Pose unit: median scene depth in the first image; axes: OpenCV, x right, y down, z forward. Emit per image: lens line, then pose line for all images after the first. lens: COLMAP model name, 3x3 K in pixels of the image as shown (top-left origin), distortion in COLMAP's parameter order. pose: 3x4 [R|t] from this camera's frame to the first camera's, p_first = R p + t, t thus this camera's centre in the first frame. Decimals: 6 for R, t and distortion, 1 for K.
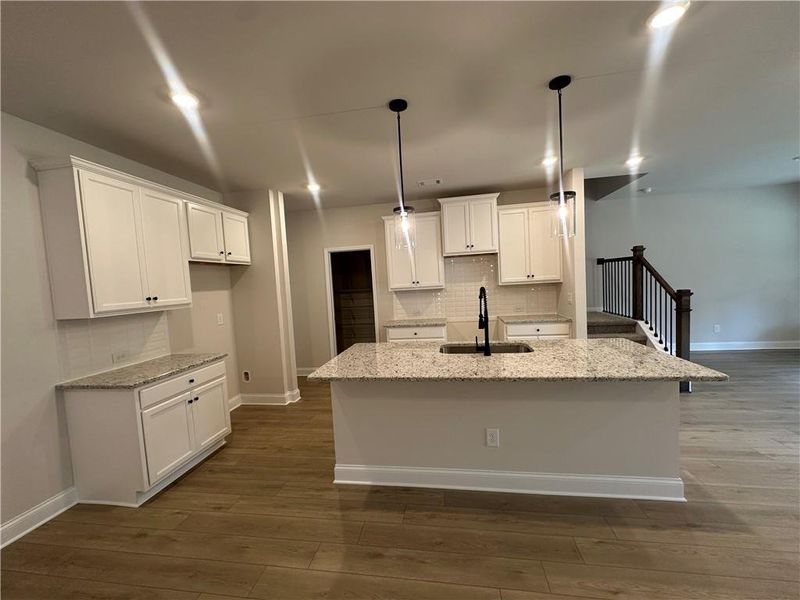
lens RADIAL K [[319.2, 0, 399.3], [0, 319.2, 301.8], [0, 0, 1]] dist [-0.003619, 0.001036]
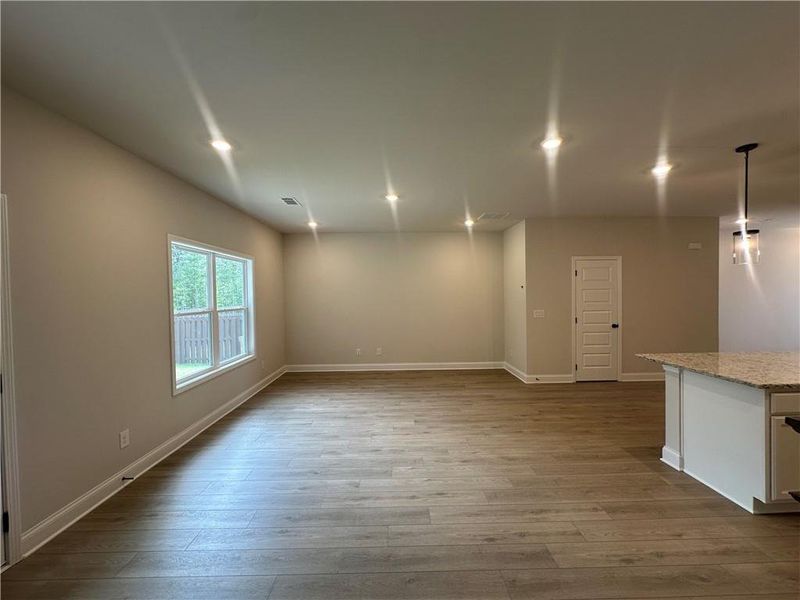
lens RADIAL K [[319.2, 0, 398.1], [0, 319.2, 301.1], [0, 0, 1]] dist [-0.003619, 0.001036]
pose [[-0.982142, 0.074762, -0.172647, 1.149180], [0.059498, 0.993984, 0.091960, -0.138150], [0.178483, 0.080045, -0.980682, 1.090334]]
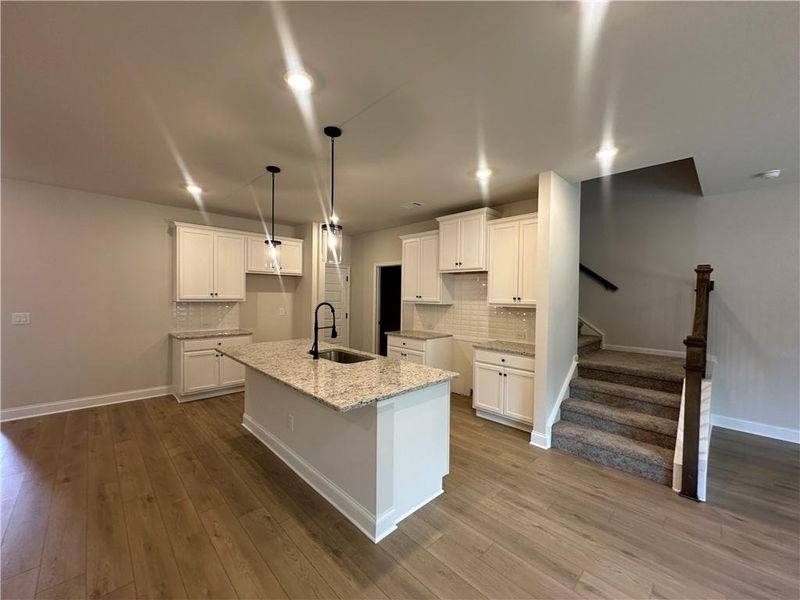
lens RADIAL K [[319.2, 0, 399.6], [0, 319.2, 301.5], [0, 0, 1]] dist [-0.003619, 0.001036]
pose [[0.801617, 0.079390, -0.592543, 0.753081], [-0.095793, 0.995394, 0.003771, -0.050844], [0.590113, 0.053738, 0.805530, 0.123723]]
